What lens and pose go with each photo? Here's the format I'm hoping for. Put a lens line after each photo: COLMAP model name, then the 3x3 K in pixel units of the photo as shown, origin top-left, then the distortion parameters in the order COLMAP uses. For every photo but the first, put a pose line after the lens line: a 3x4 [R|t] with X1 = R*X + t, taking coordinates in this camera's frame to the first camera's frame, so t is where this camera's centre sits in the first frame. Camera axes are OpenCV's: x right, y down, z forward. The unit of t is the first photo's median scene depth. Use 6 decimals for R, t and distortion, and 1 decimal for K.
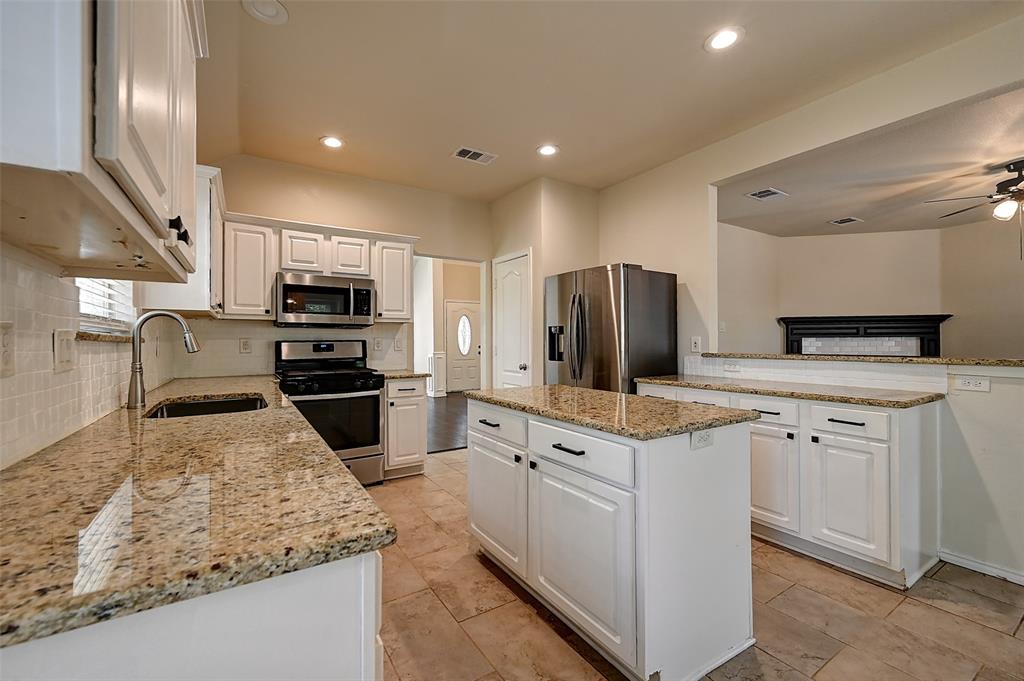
lens RADIAL K [[418.3, 0, 516.3], [0, 418.3, 342.2], [0, 0, 1]] dist [0.000117, 0.000632]
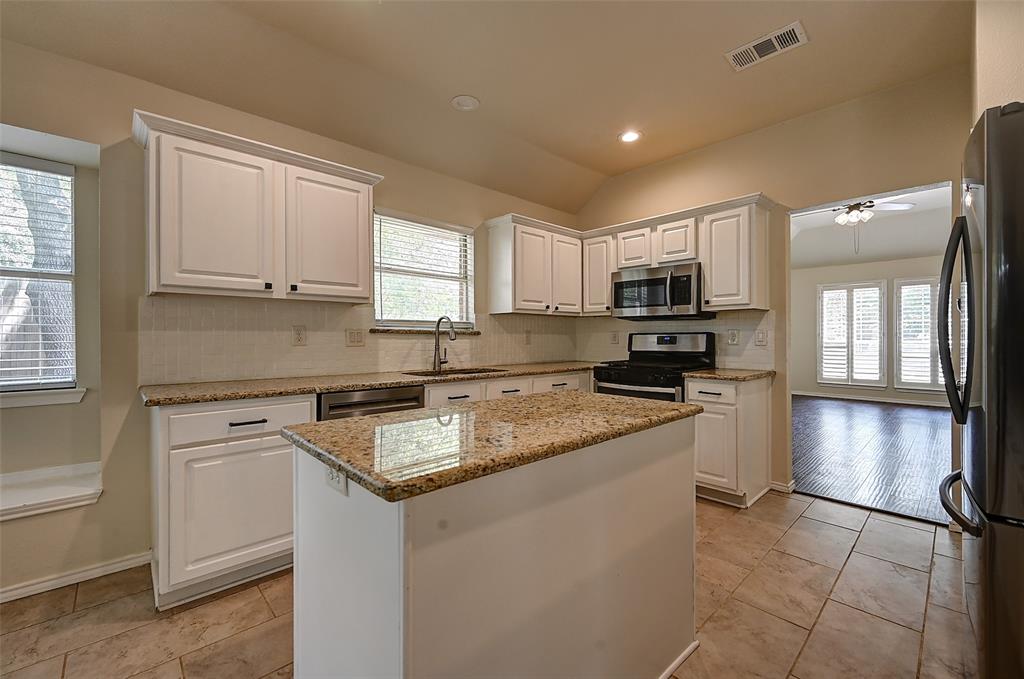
lens RADIAL K [[418.3, 0, 501.0], [0, 418.3, 340.3], [0, 0, 1]] dist [0.000117, 0.000632]
pose [[0.170092, 0.013424, -0.985337, 0.463082], [-0.001904, 0.999910, 0.013294, 0.001244], [0.985426, -0.000386, 0.170103, 0.469266]]
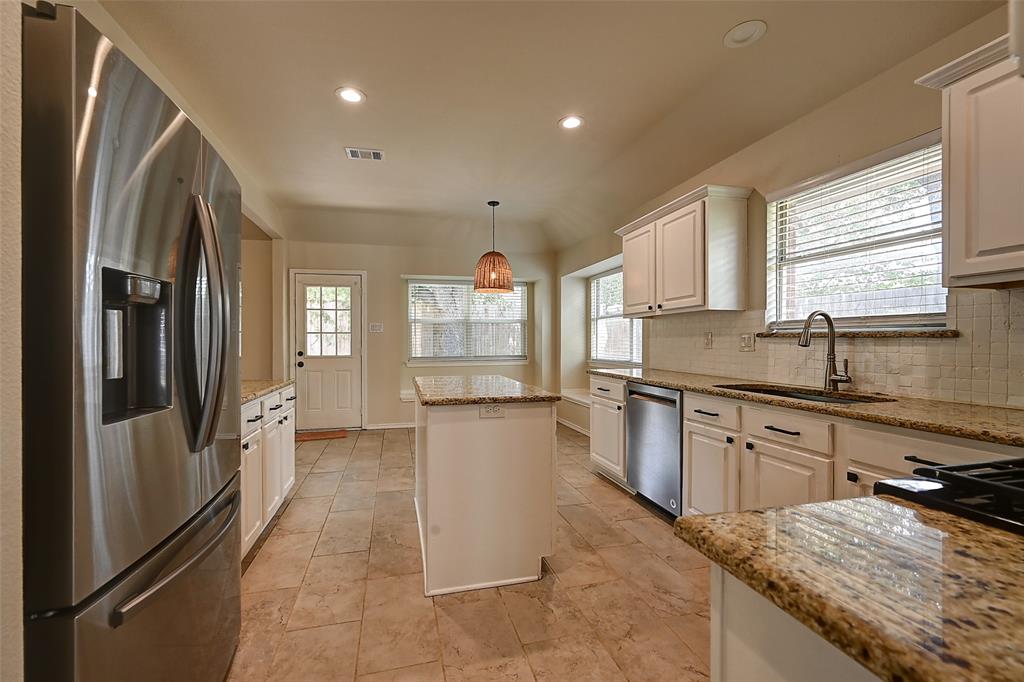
lens RADIAL K [[417.1, 0, 500.5], [0, 417.1, 342.7], [0, 0, 1]] dist [0.004314, -0.002401]
pose [[-0.949970, 0.005415, 0.312294, -0.185036], [0.006777, 0.999972, 0.003277, 0.002431], [-0.312267, 0.005230, -0.949980, 1.217463]]
